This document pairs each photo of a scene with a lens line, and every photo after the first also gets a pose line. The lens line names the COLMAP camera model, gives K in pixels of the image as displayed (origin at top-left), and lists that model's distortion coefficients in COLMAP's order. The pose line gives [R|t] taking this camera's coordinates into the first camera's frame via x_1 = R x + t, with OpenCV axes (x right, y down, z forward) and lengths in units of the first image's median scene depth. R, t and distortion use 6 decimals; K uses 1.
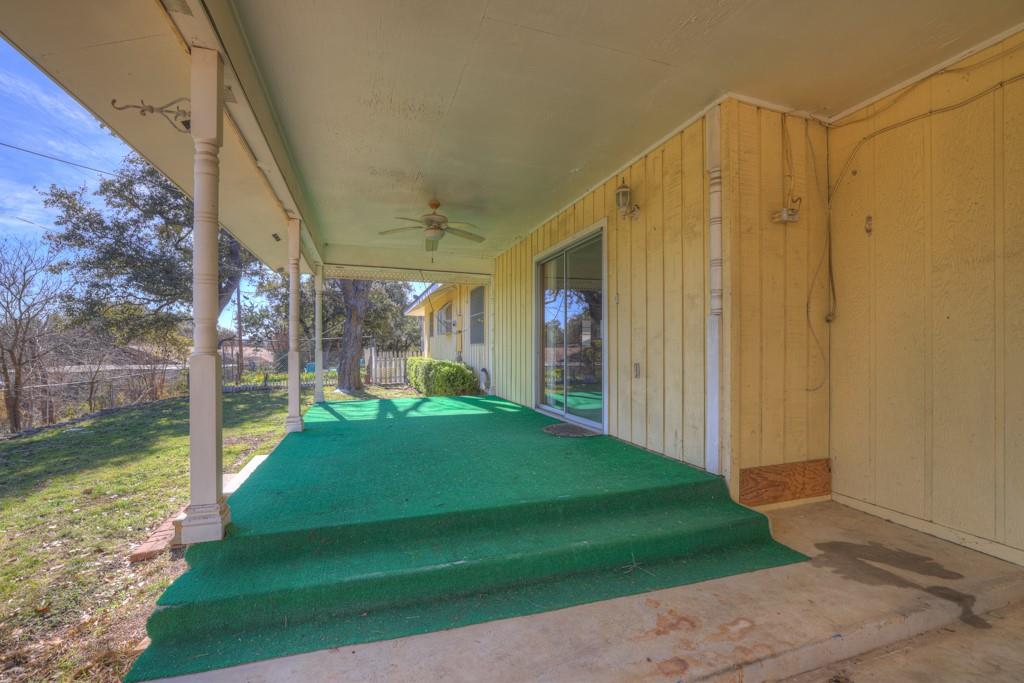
lens RADIAL K [[437.0, 0, 512.0], [0, 437.0, 341.5], [0, 0, 1]] dist [-0.030598, 0.000115]
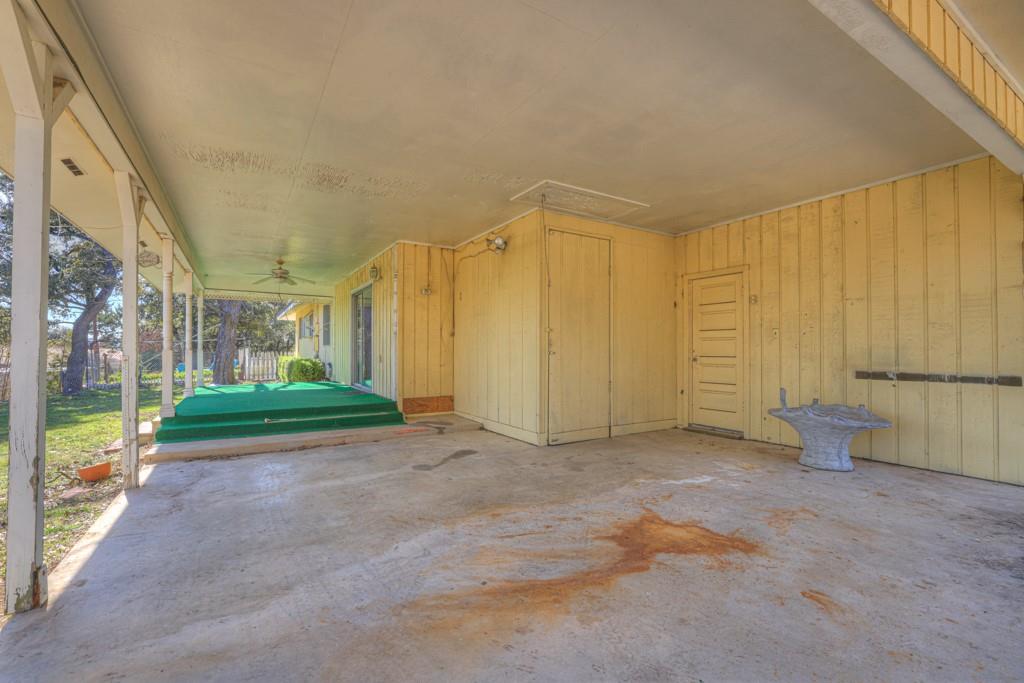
lens RADIAL K [[432.8, 0, 483.5], [0, 432.8, 342.1], [0, 0, 1]] dist [-0.000386, 0.000445]
pose [[0.982953, 0.000495, 0.183856, 0.225989], [-0.000411, 1.000000, -0.000493, -0.006299], [-0.183857, 0.000409, 0.982953, -0.621722]]
